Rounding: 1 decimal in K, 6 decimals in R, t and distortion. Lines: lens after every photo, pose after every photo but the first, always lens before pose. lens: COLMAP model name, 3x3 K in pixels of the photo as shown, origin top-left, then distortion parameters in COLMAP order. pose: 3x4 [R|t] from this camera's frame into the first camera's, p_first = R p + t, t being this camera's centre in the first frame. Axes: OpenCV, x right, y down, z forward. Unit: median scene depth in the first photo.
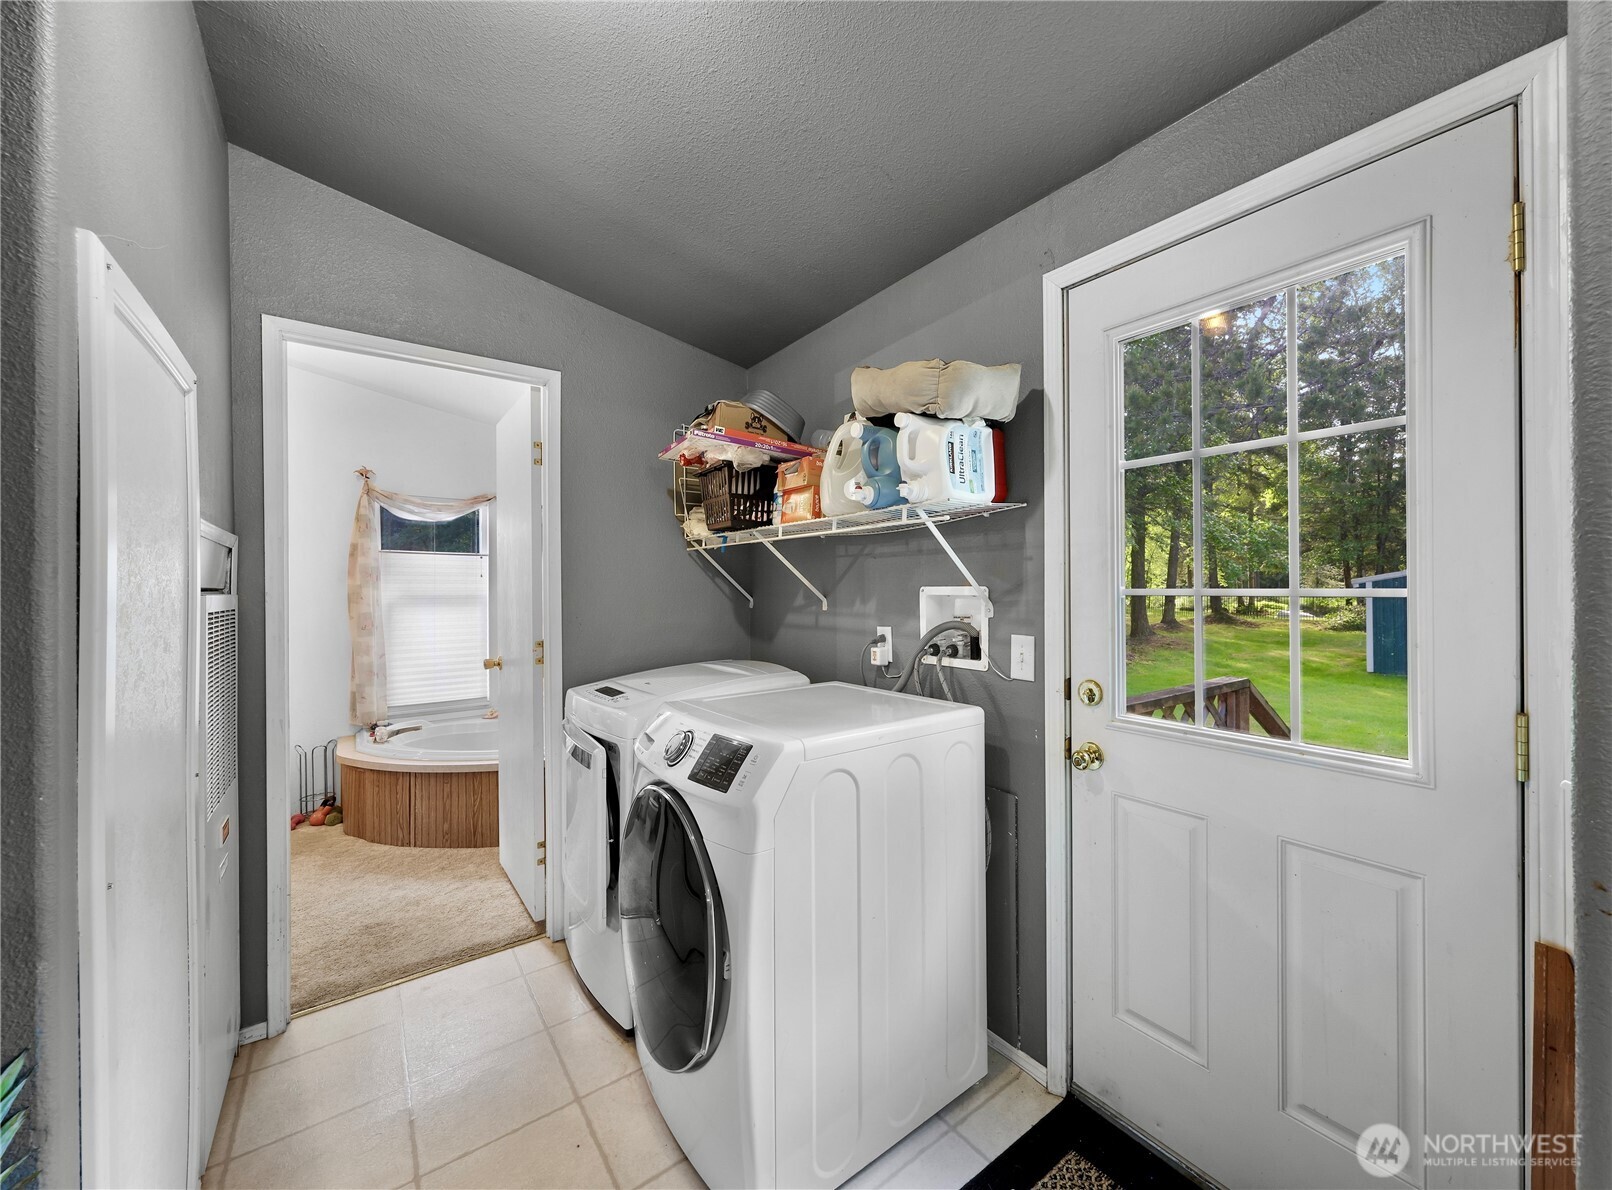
lens RADIAL K [[629.5, 0, 883.5], [0, 629.5, 589.8], [0, 0, 1]] dist [0.000038, 0.000023]
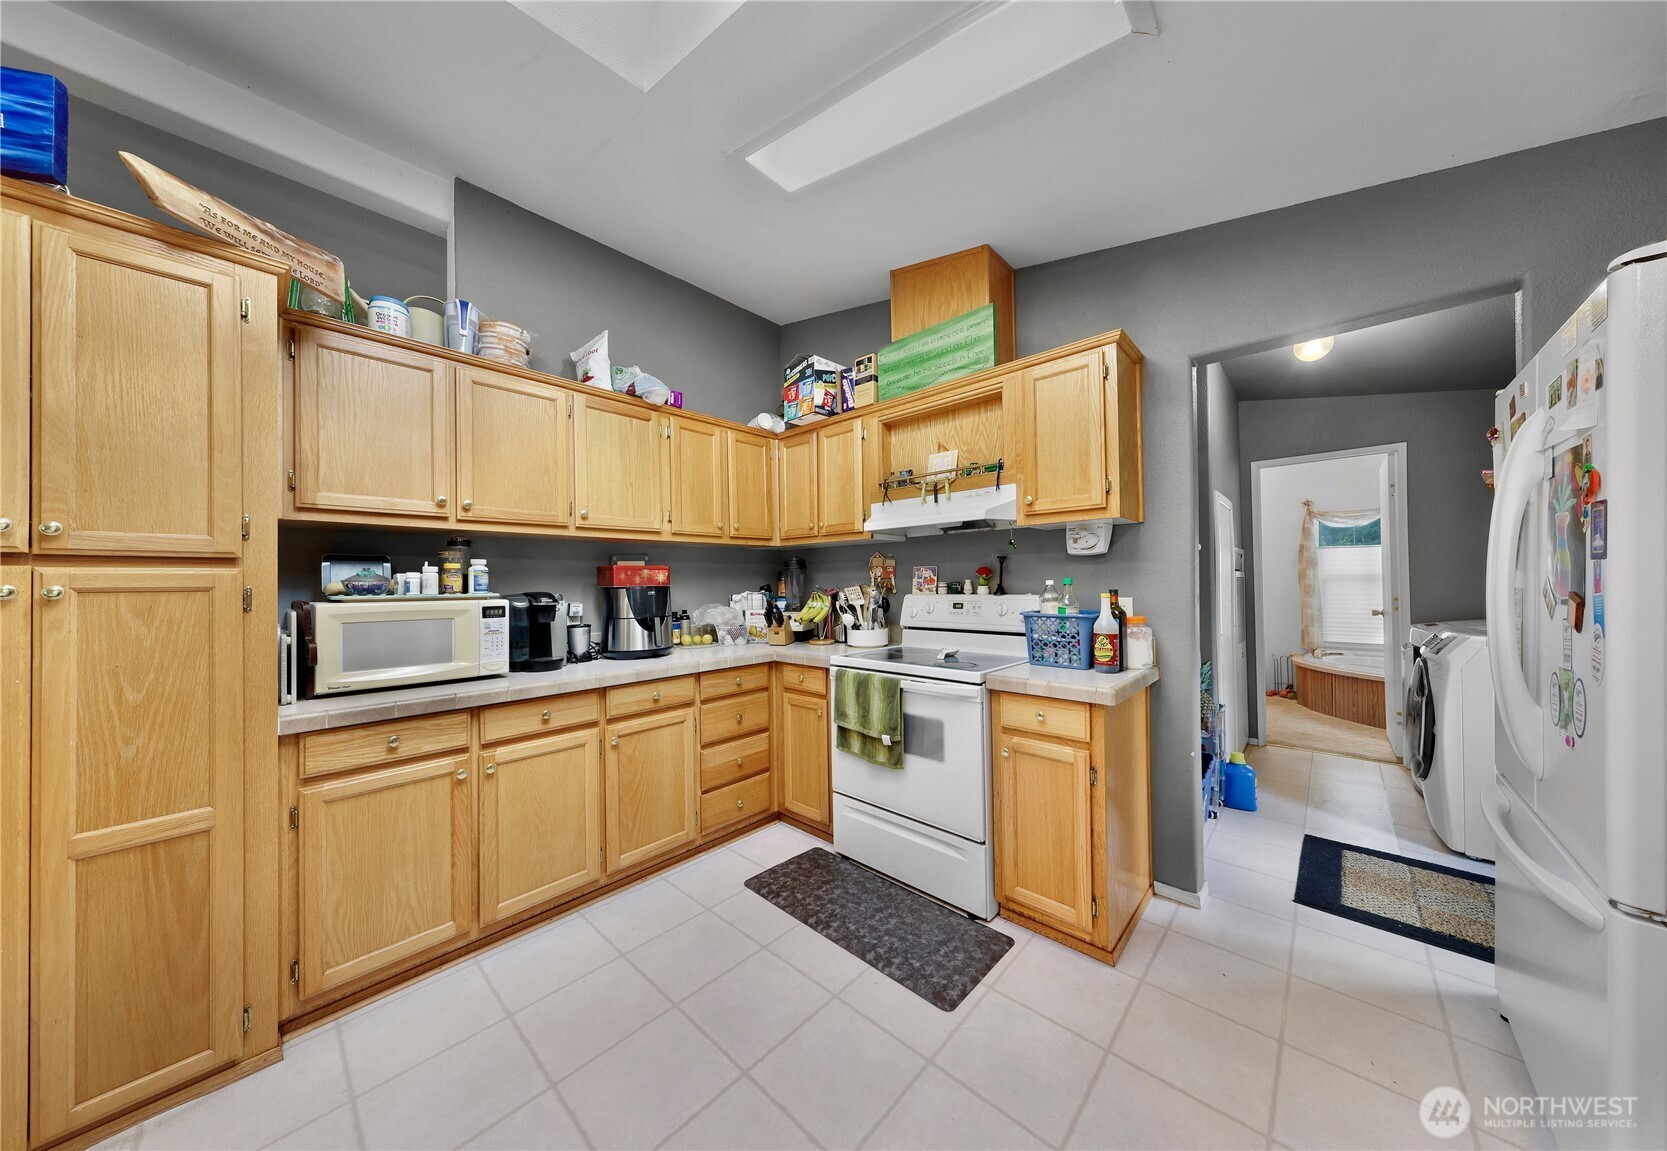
lens RADIAL K [[537.3, 0, 833.5], [0, 537.3, 575.5], [0, 0, 1]] dist [0.003773, -0.000190]
pose [[0.123674, -0.009290, -0.992279, 0.530976], [0.011395, 0.999904, -0.007941, 0.010341], [0.992257, -0.010325, 0.123768, -0.524648]]
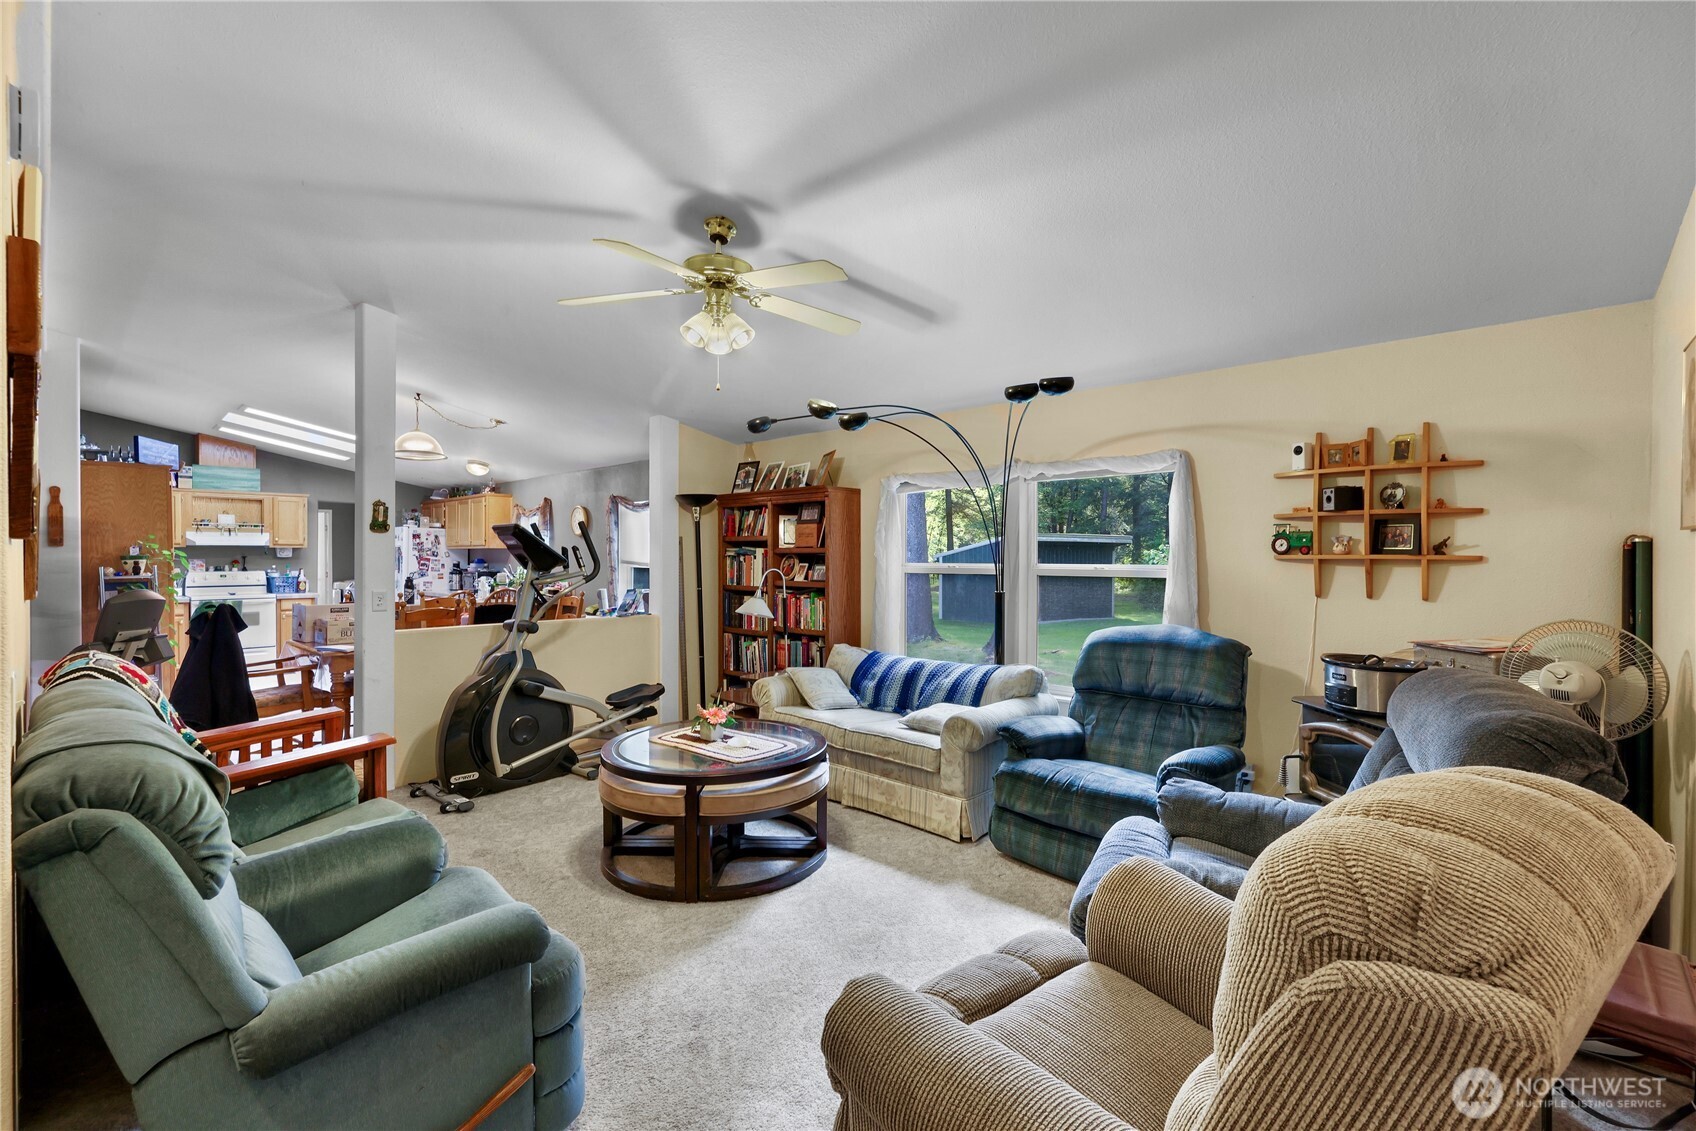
lens RADIAL K [[723.5, 0, 848.0], [0, 723.5, 565.5], [0, 0, 1]] dist [-0.002504, 0.000019]
pose [[0.990735, 0.004250, 0.135743, 1.609771], [-0.005966, 0.999907, 0.012236, -0.030619], [-0.135679, -0.012933, 0.990668, -3.048712]]
